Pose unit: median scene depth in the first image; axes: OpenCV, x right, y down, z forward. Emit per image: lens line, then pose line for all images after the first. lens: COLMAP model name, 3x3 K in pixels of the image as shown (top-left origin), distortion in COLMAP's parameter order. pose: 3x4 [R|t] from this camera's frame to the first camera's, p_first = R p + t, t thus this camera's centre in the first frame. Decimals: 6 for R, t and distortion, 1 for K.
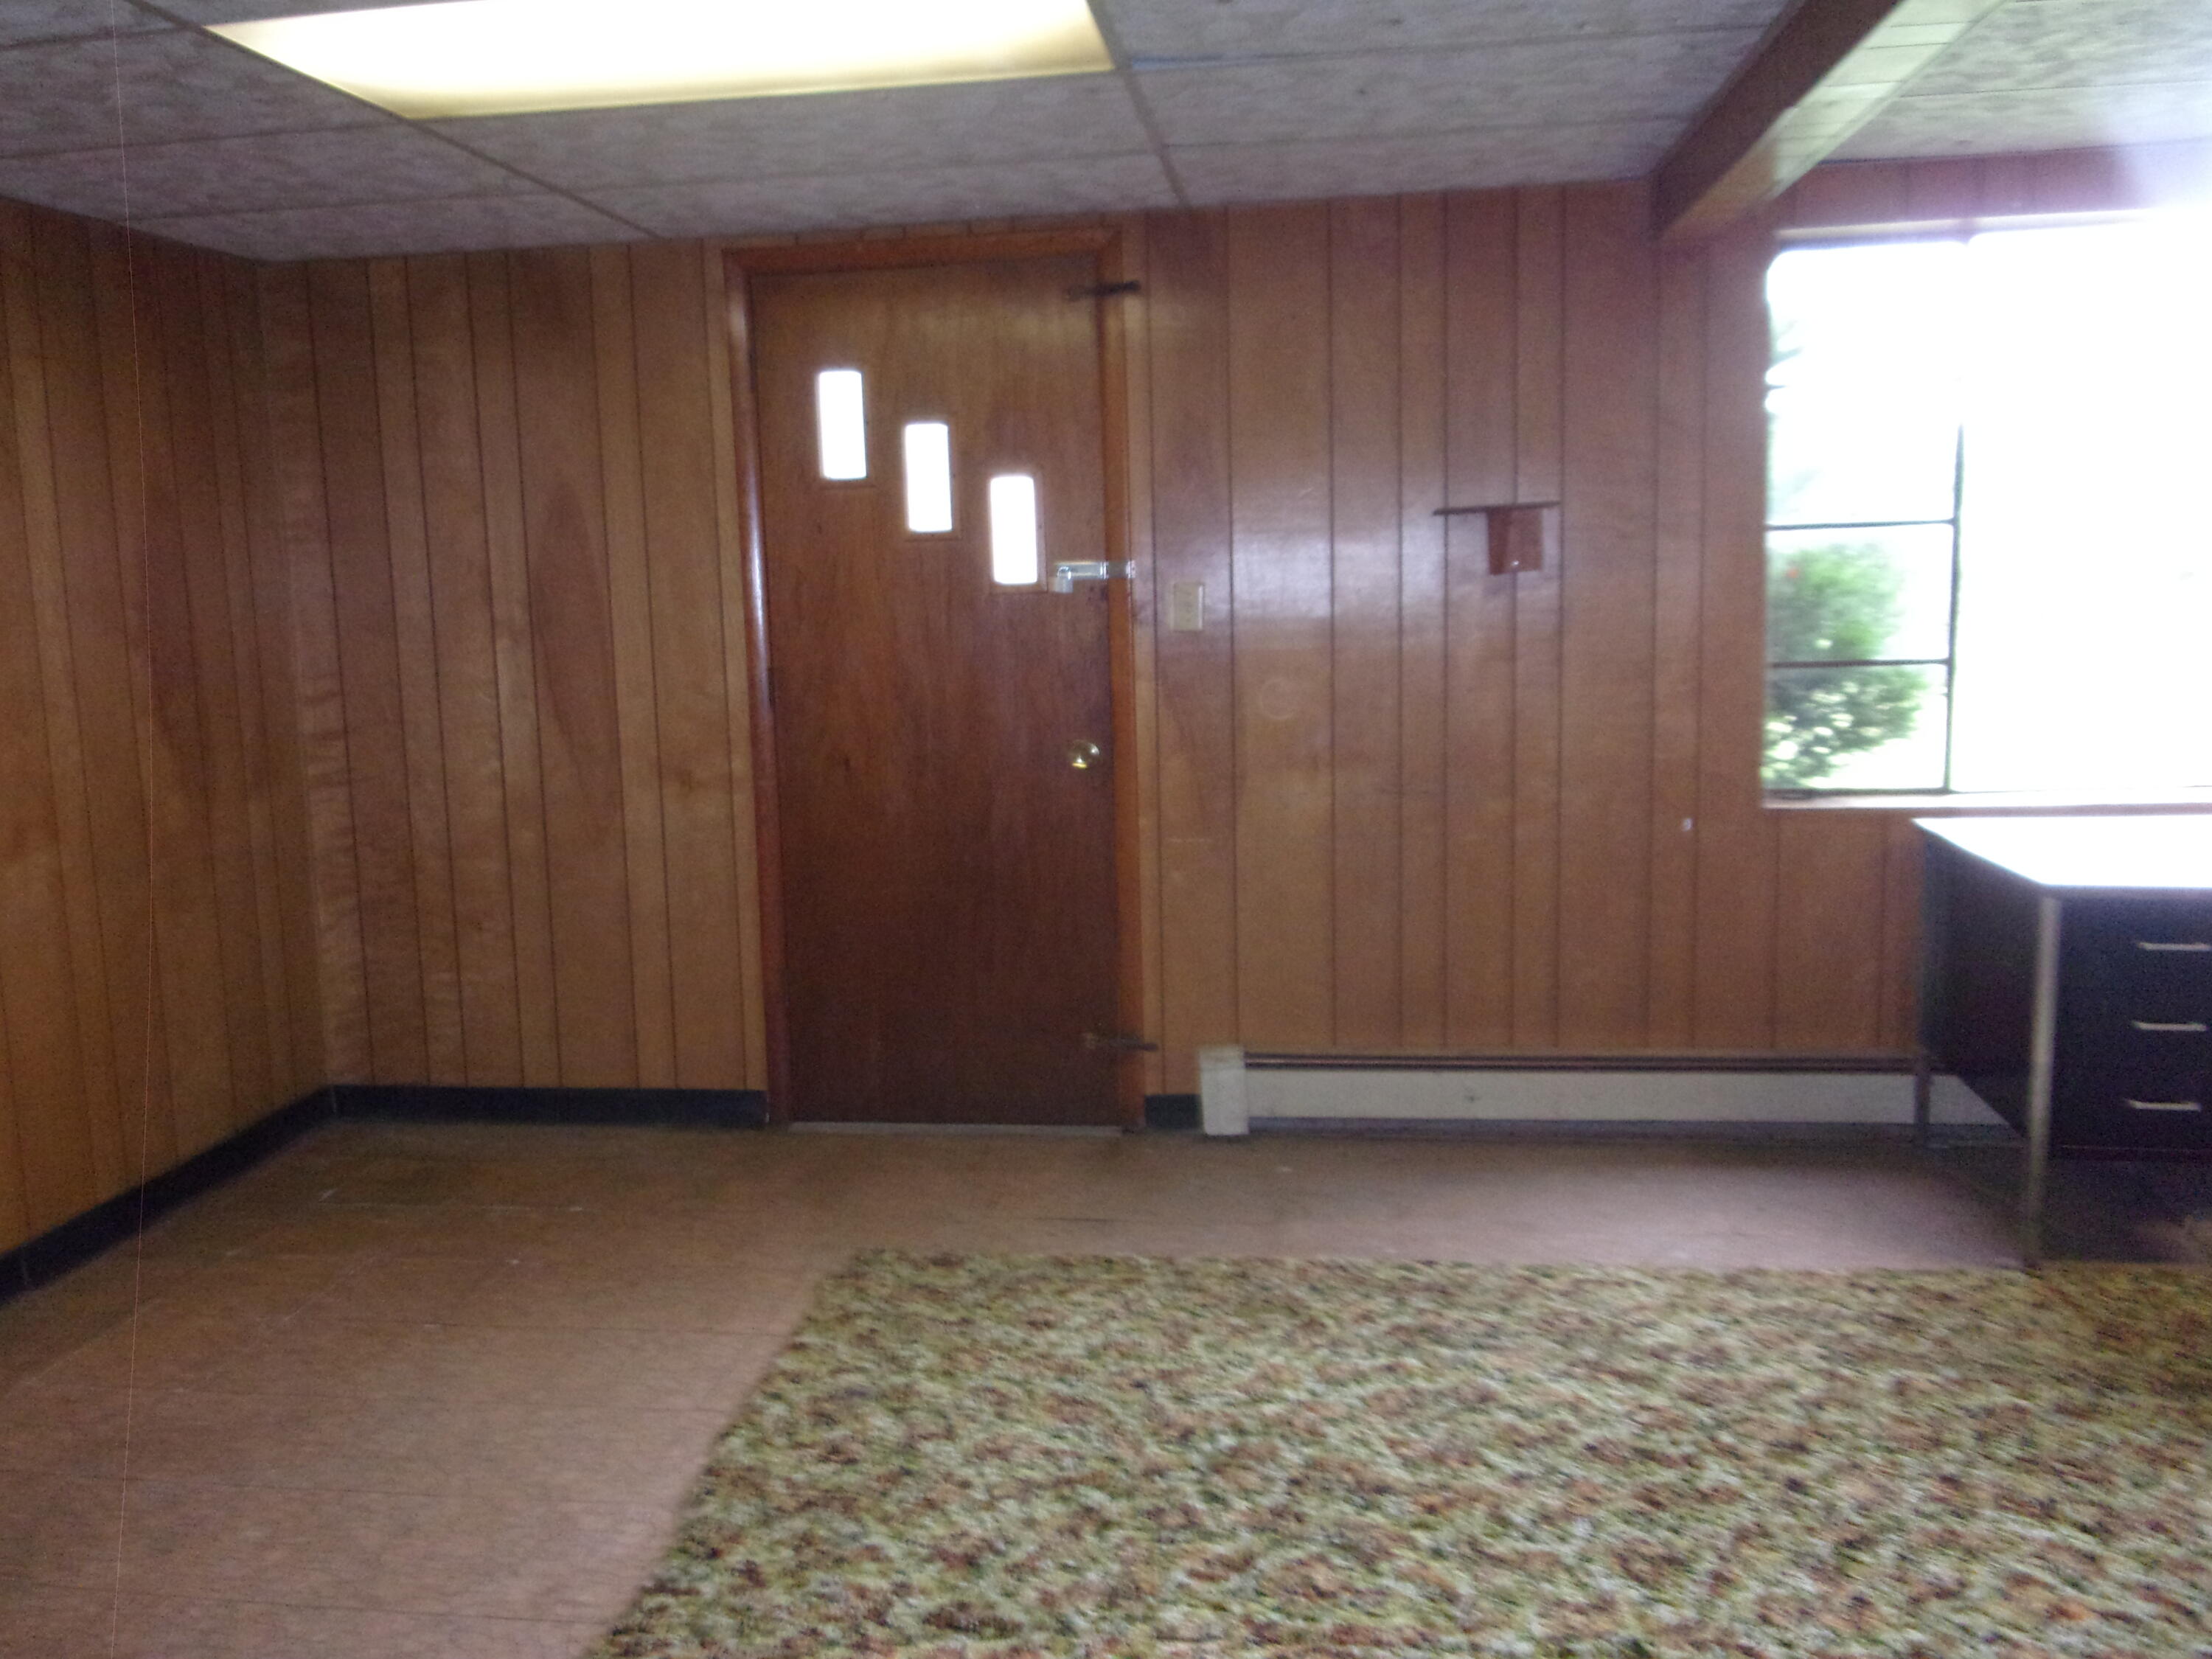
lens RADIAL K [[1843.0, 0, 1104.3], [0, 1843.0, 836.1], [0, 0, 1]] dist [0.040343, -0.058450]
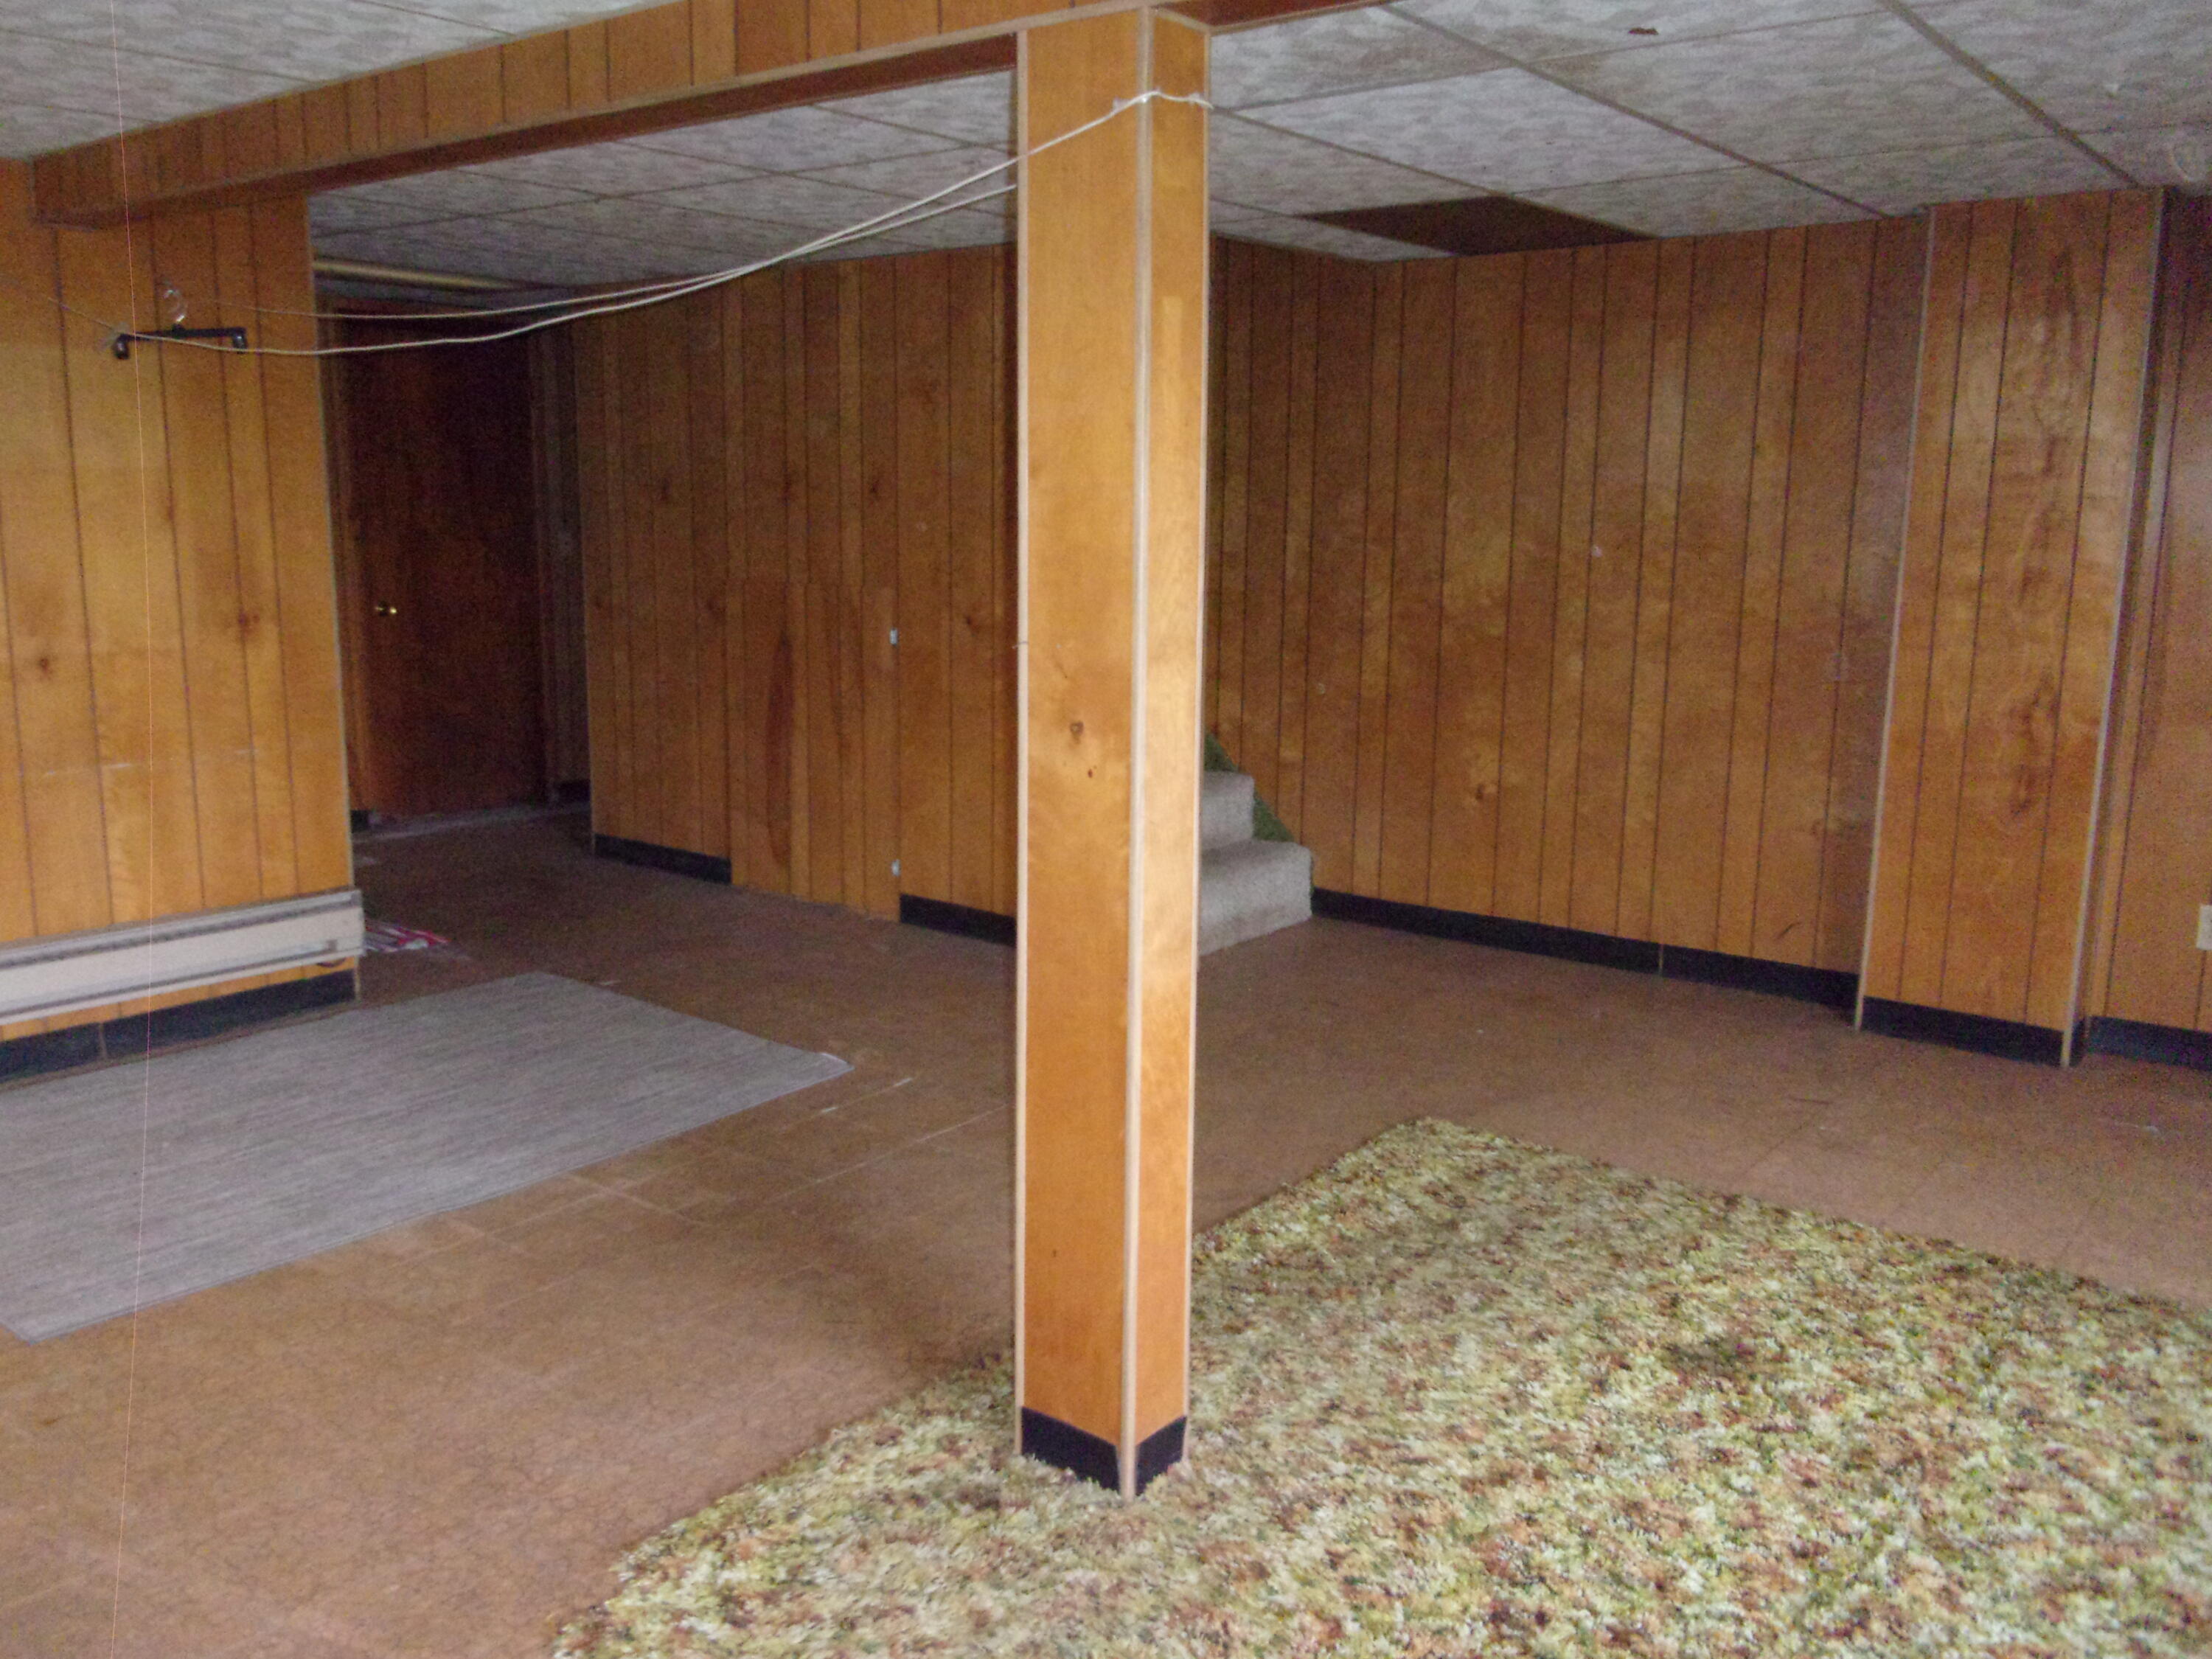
lens RADIAL K [[1843.0, 0, 1104.3], [0, 1843.0, 836.1], [0, 0, 1]] dist [0.040343, -0.058450]
pose [[-0.509673, 0.175603, -0.842257, 0.930265], [-0.126205, 0.953101, 0.275083, -0.149238], [0.851061, 0.246499, -0.463608, 0.701762]]
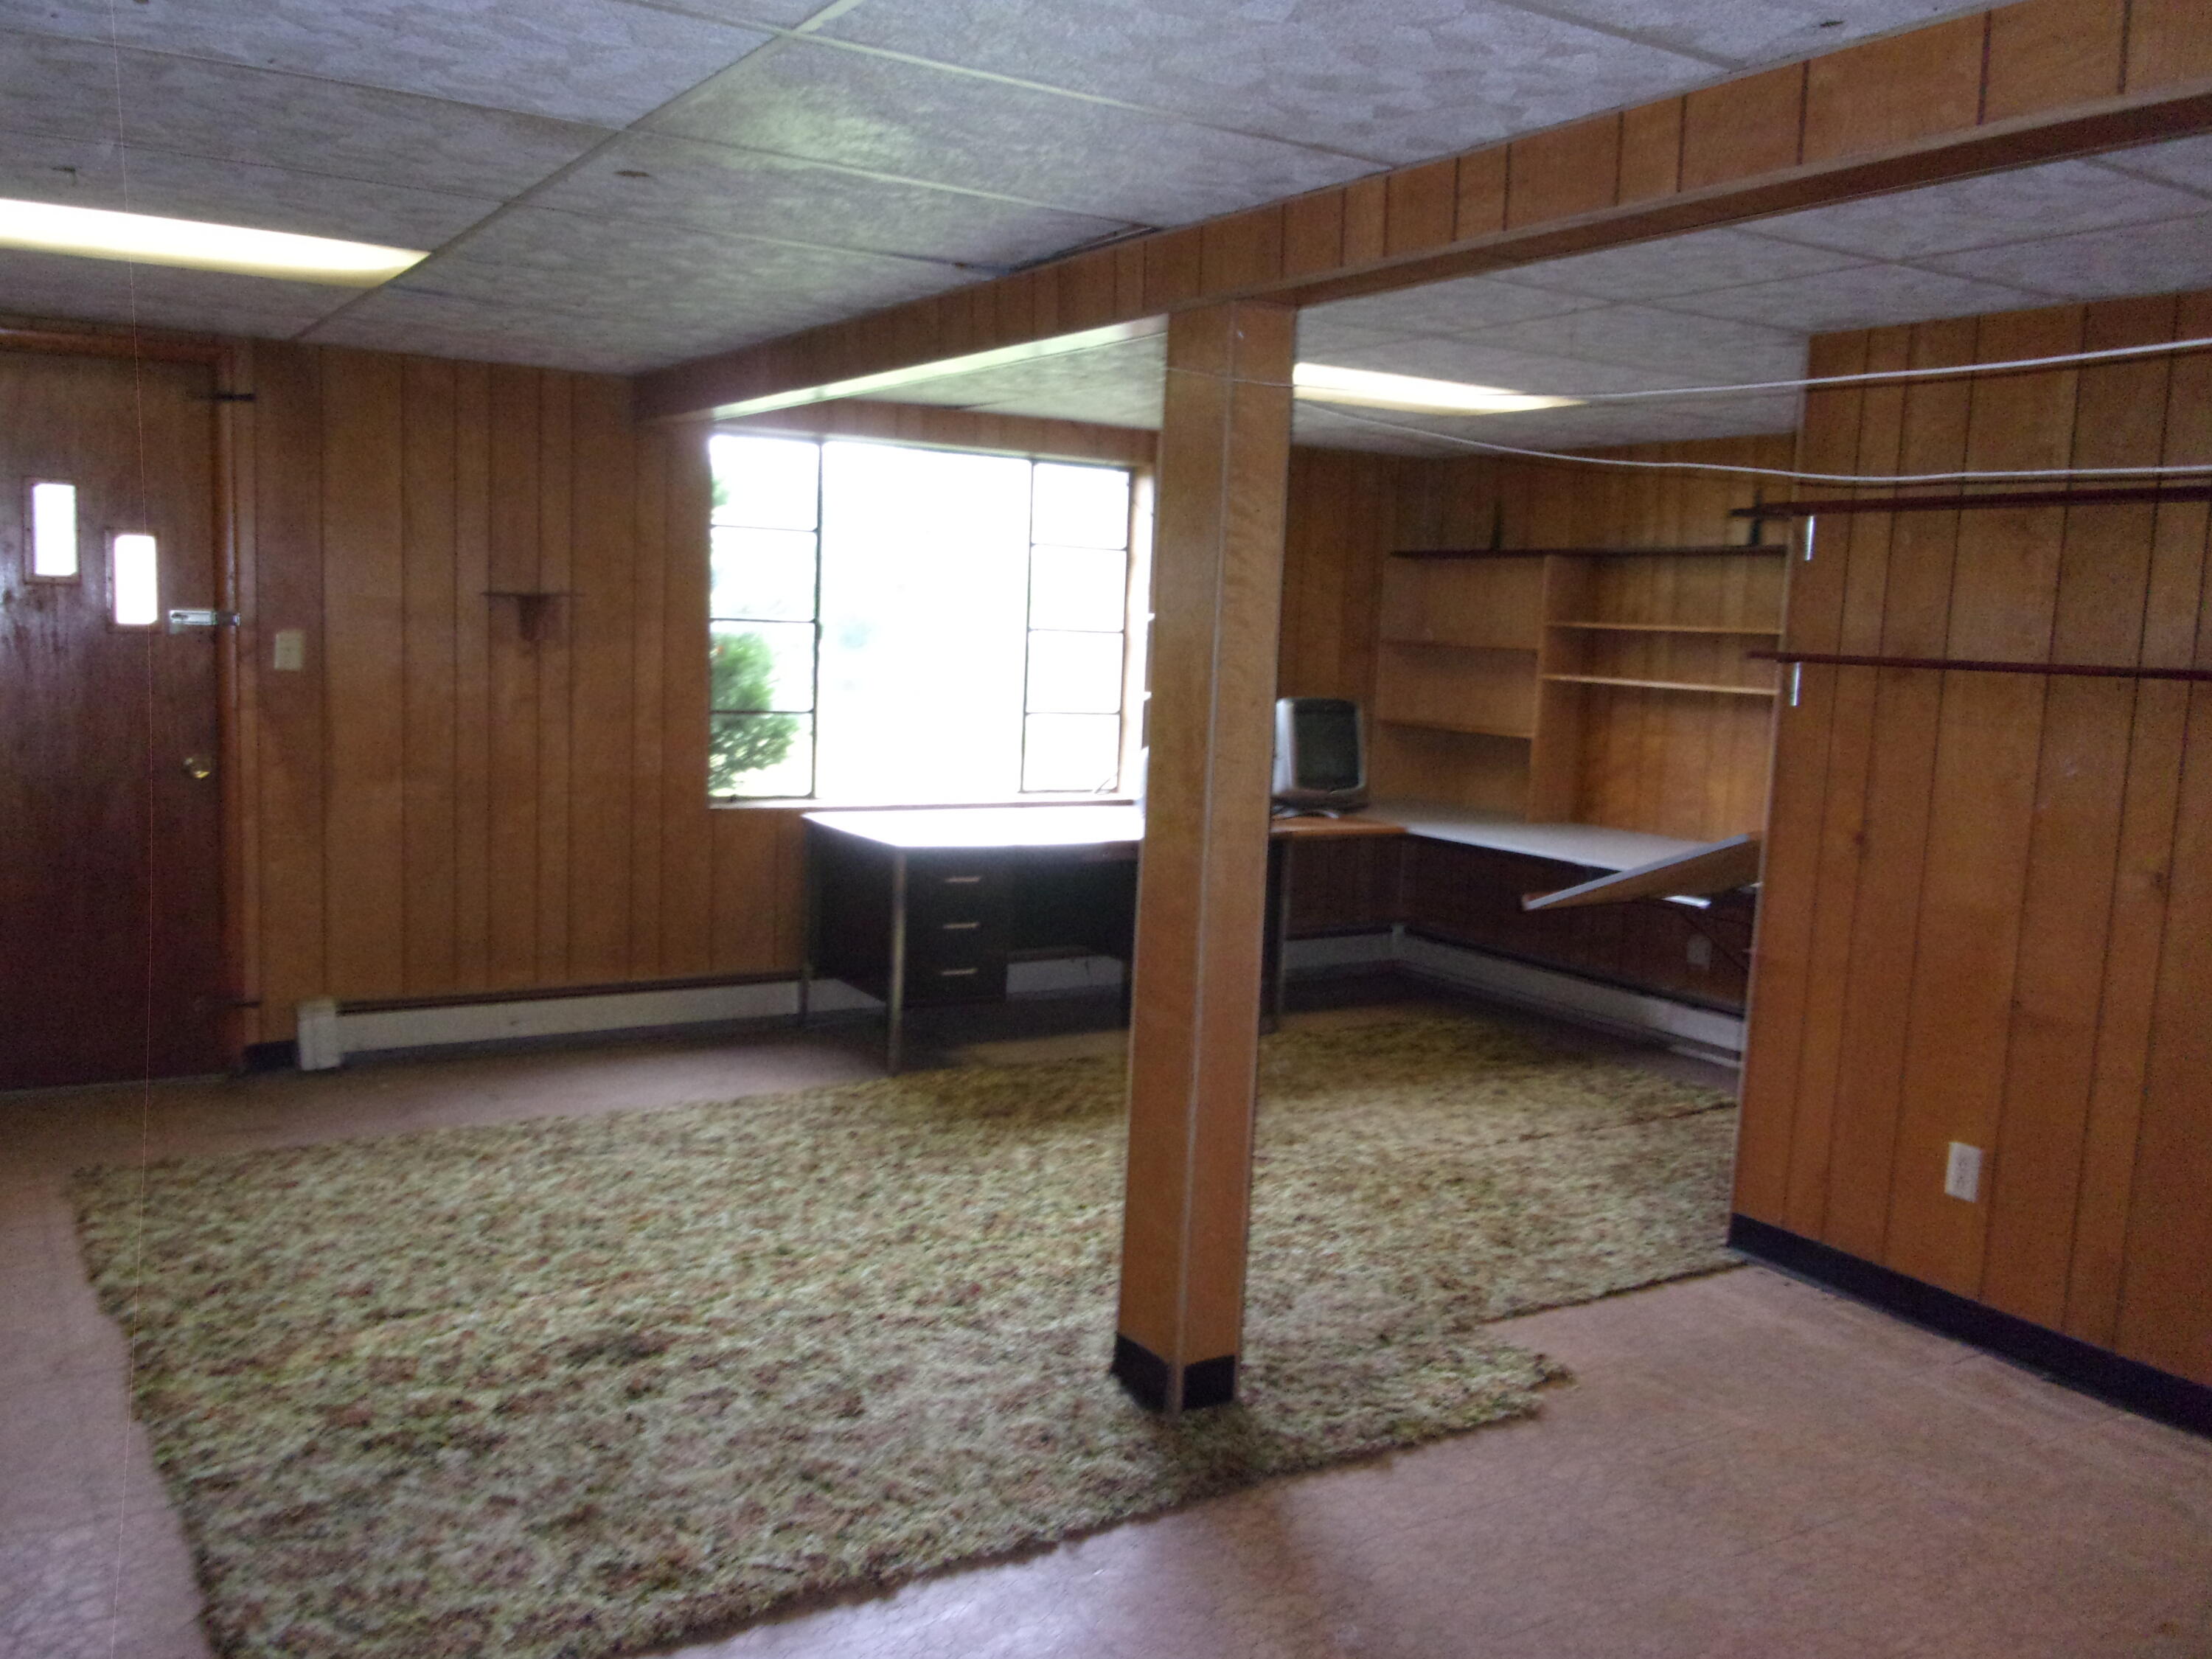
lens RADIAL K [[1843.0, 0, 1104.3], [0, 1843.0, 836.1], [0, 0, 1]] dist [0.040343, -0.058450]
pose [[0.766769, -0.015199, 0.641743, -0.438176], [0.029626, 0.999492, -0.011725, 0.043044], [-0.641239, 0.028003, 0.766830, -0.422434]]
